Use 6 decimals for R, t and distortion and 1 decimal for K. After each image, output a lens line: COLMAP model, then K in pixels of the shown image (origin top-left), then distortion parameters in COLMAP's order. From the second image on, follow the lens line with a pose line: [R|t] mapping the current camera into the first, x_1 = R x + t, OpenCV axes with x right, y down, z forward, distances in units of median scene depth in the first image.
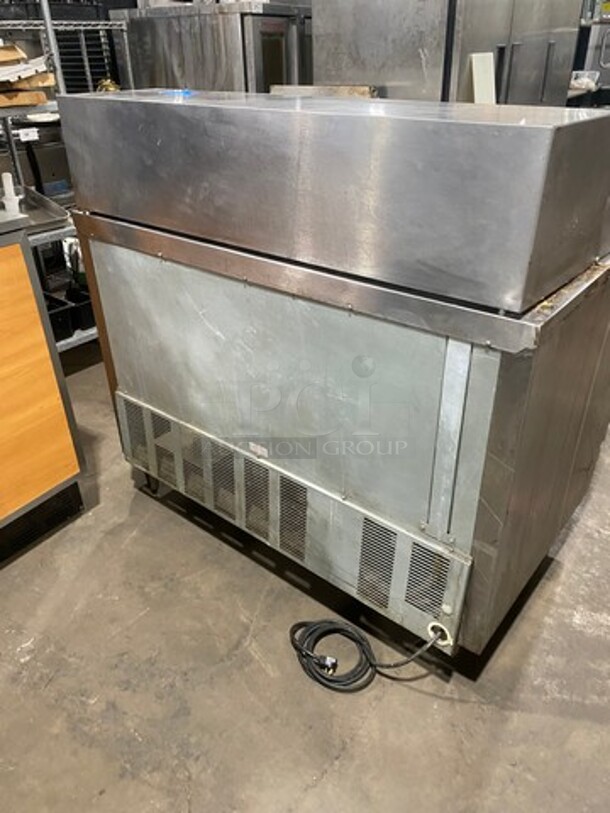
lens RADIAL K [[618.9, 0, 306.6], [0, 618.9, 410.6], [0, 0, 1]] dist [0.025167, -0.011979]
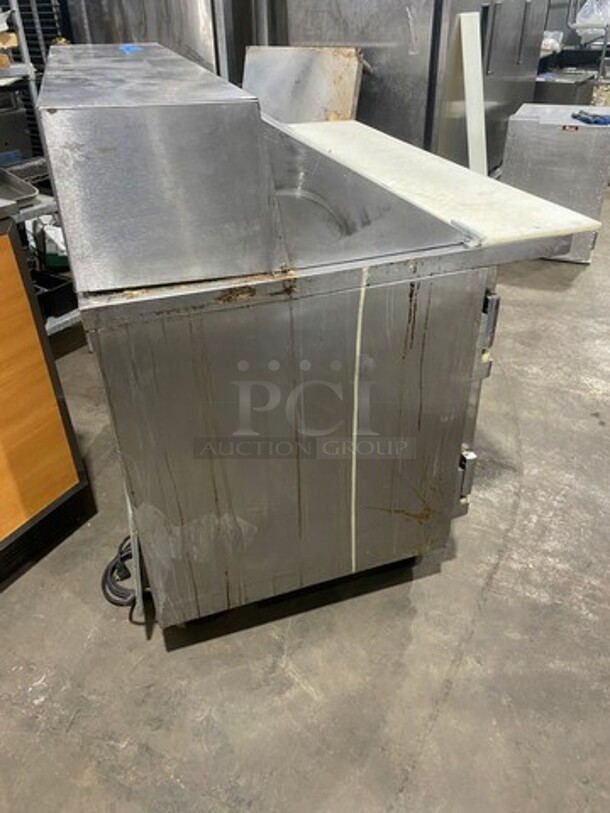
lens RADIAL K [[618.9, 0, 305.8], [0, 618.9, 399.4], [0, 0, 1]] dist [0.025167, -0.011979]
pose [[0.996447, -0.038959, 0.074670, -0.118340], [0.036102, 0.998578, 0.039234, -0.055889], [-0.076092, -0.036399, 0.996436, 0.089805]]
